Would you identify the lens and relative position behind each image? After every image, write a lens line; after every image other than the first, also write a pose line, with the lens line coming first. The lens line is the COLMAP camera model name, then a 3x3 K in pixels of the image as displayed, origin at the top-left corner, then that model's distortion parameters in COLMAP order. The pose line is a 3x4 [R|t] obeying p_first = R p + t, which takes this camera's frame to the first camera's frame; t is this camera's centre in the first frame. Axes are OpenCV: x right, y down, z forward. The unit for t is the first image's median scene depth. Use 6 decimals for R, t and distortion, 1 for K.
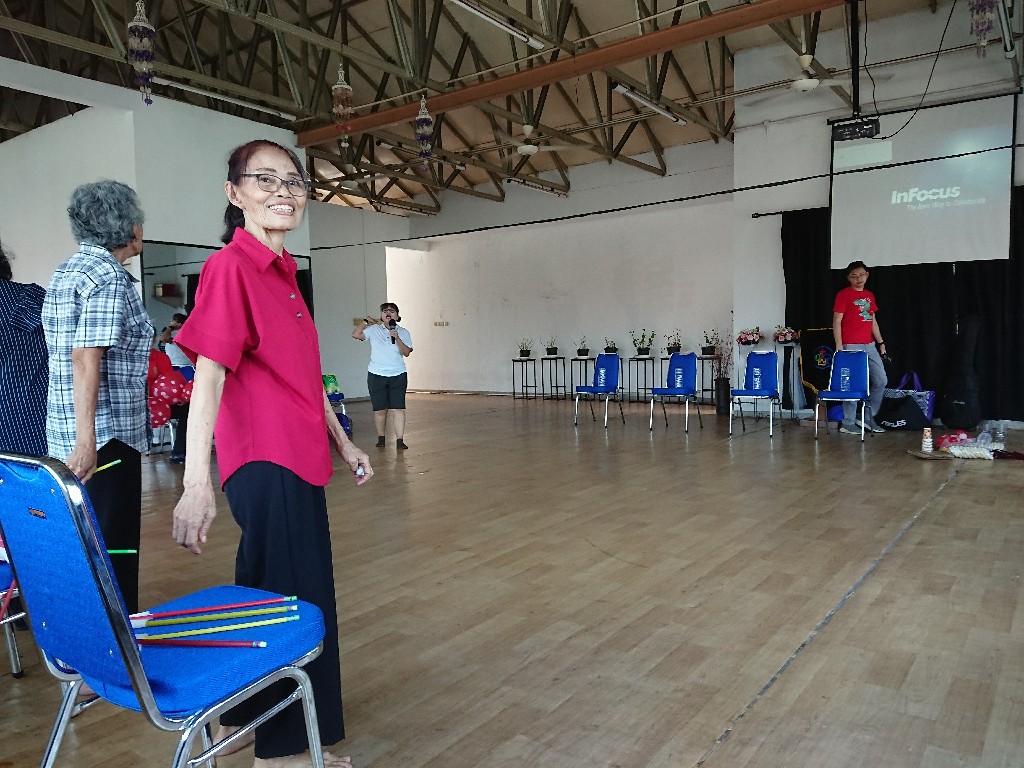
lens RADIAL K [[743.7, 0, 512.9], [0, 743.7, 384.2], [0, 0, 1]] dist [0.195610, -0.296711]
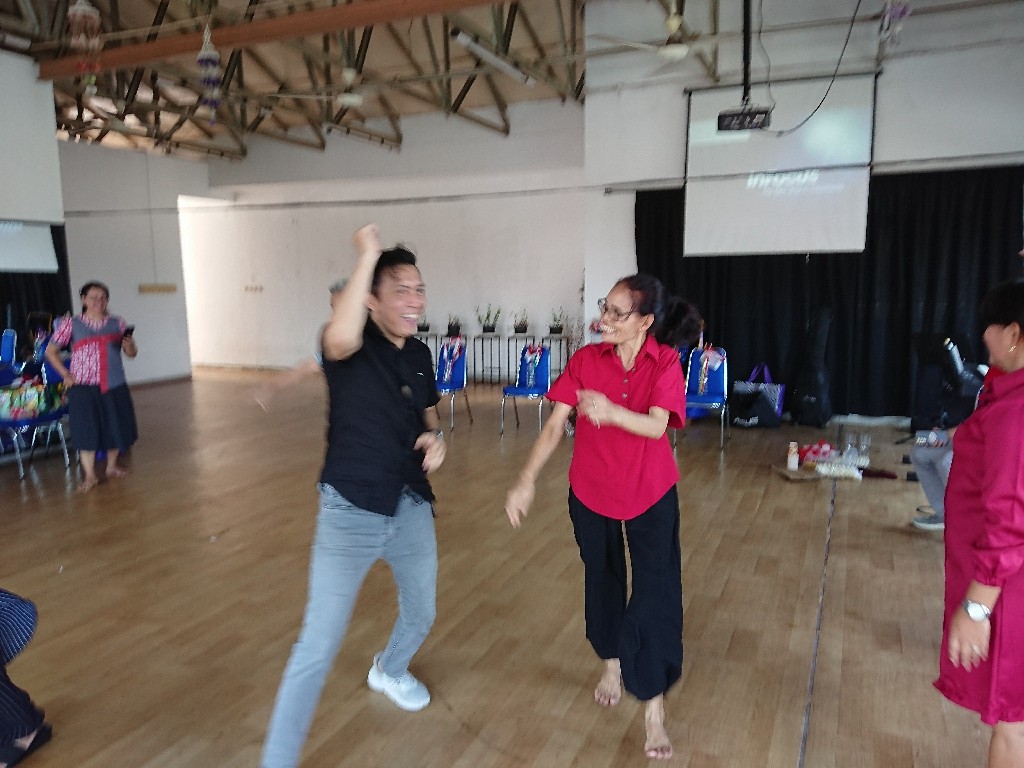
lens RADIAL K [[746.3, 0, 512.6], [0, 746.3, 381.7], [0, 0, 1]] dist [0.181735, -0.276168]
pose [[0.976497, -0.022350, 0.214369, 0.007571], [0.006128, 0.997086, 0.076037, -0.070149], [-0.215444, -0.072937, 0.973789, 0.137240]]
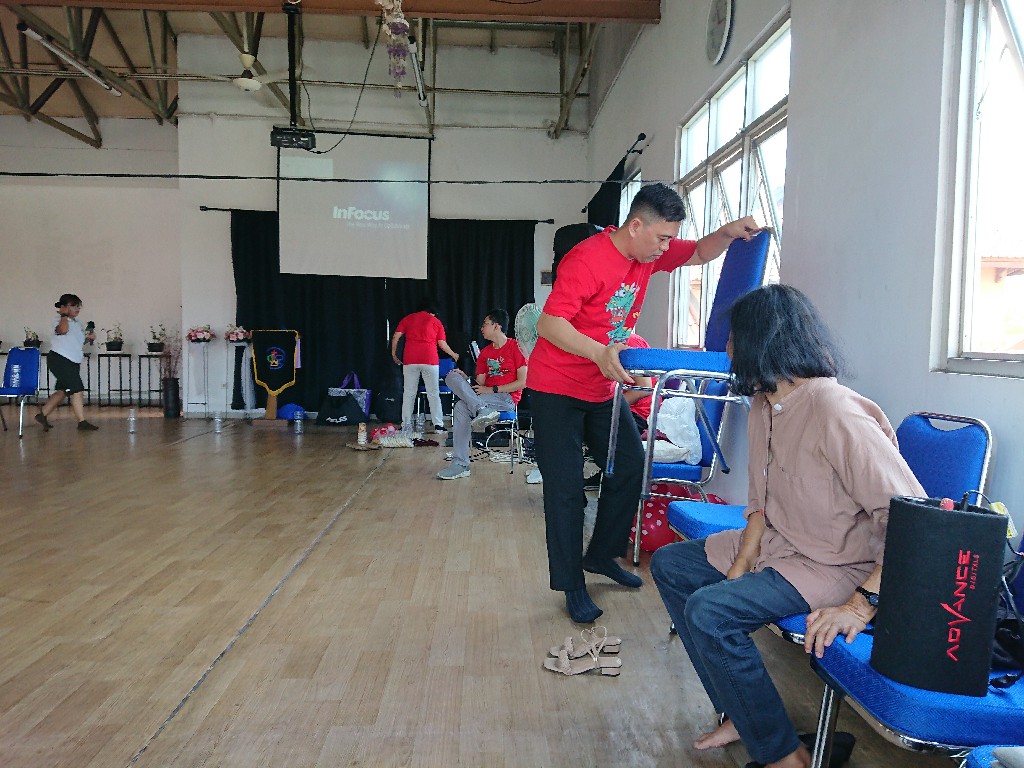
lens RADIAL K [[743.7, 0, 512.9], [0, 743.7, 384.2], [0, 0, 1]] dist [0.195610, -0.296711]
pose [[0.778544, -0.001754, 0.627587, 0.018193], [0.001882, 0.999998, 0.000461, 0.000274], [-0.627587, 0.000822, 0.778546, 0.005676]]
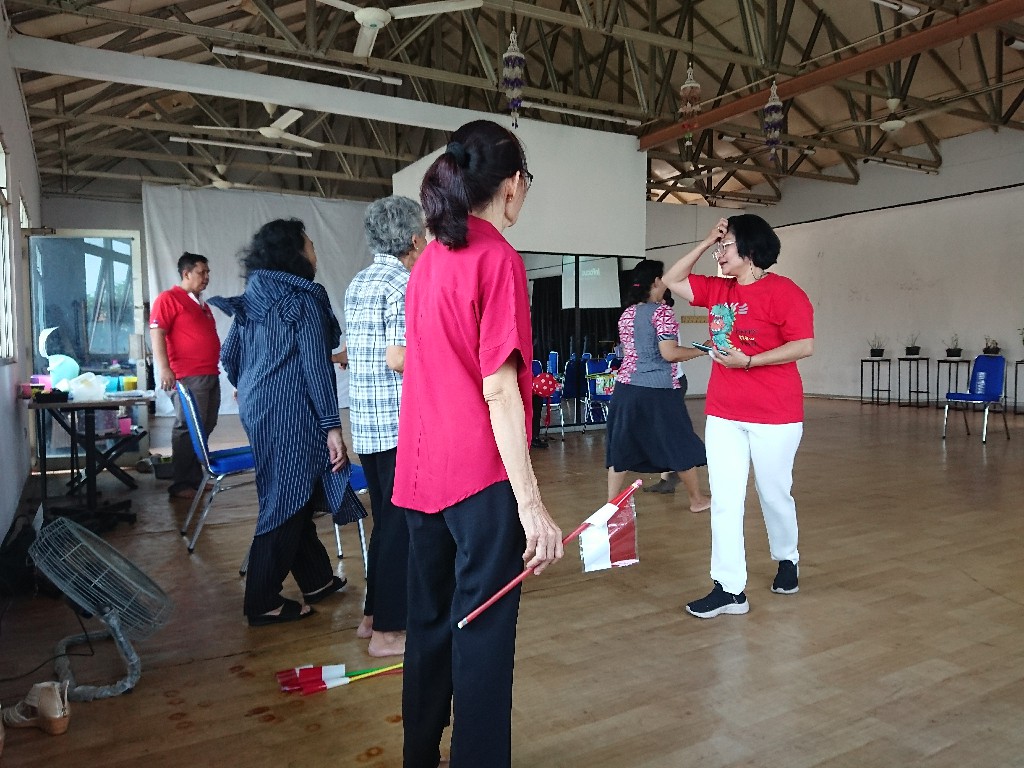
lens RADIAL K [[746.3, 0, 512.6], [0, 746.3, 381.7], [0, 0, 1]] dist [0.181735, -0.276168]
pose [[0.913041, 0.031669, -0.406636, -0.011864], [-0.031308, 0.999481, 0.007542, -0.000899], [0.406664, 0.005845, 0.913559, -0.007792]]
